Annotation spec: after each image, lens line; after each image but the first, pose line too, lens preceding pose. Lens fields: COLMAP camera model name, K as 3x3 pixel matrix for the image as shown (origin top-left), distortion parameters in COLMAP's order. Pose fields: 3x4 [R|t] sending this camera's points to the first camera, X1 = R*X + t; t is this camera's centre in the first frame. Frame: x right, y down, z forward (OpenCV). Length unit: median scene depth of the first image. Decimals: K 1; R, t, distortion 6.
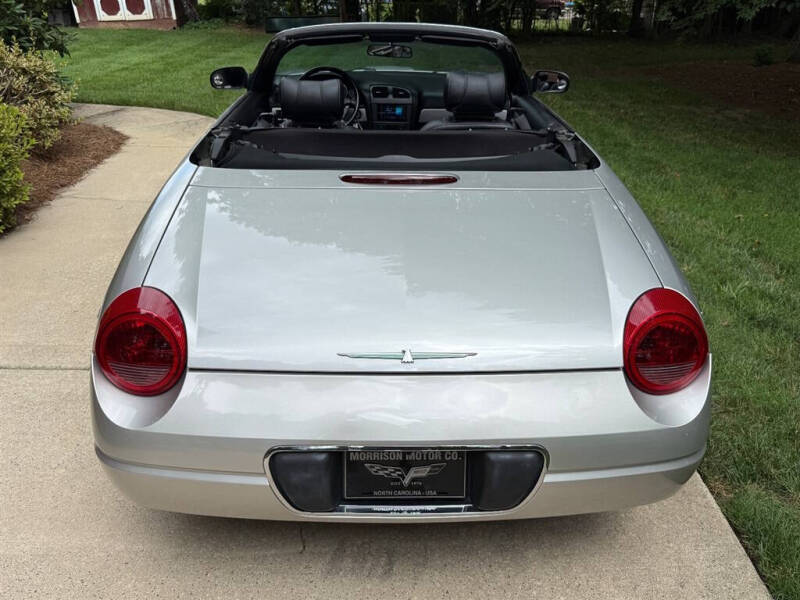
lens RADIAL K [[574.5, 0, 400.0], [0, 574.5, 300.0], [0, 0, 1]] dist [-0.004027, -0.003554]
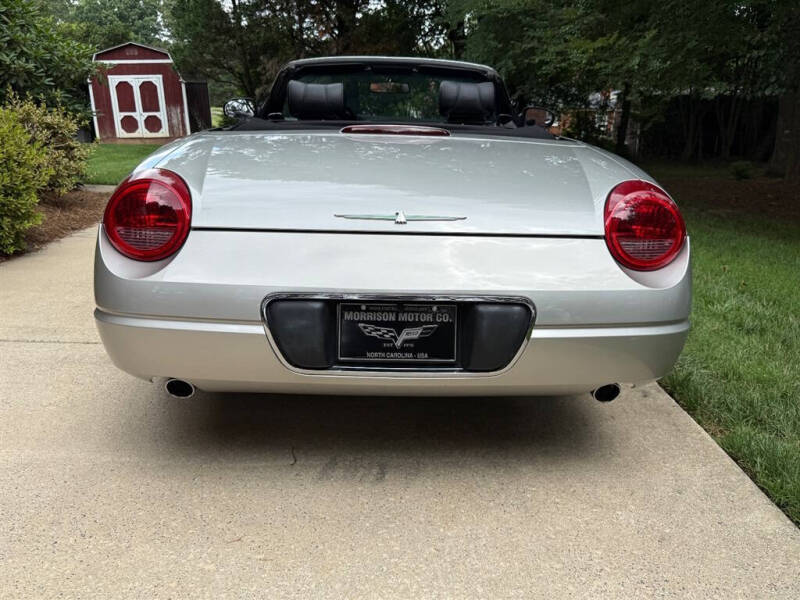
lens RADIAL K [[567.1, 0, 403.1], [0, 567.1, 310.6], [0, 0, 1]] dist [0.042150, -0.061252]
pose [[0.999924, 0.009970, 0.007204, 0.010374], [-0.008683, 0.986958, -0.160741, 0.388887], [-0.008713, 0.160666, 0.986970, -0.010517]]
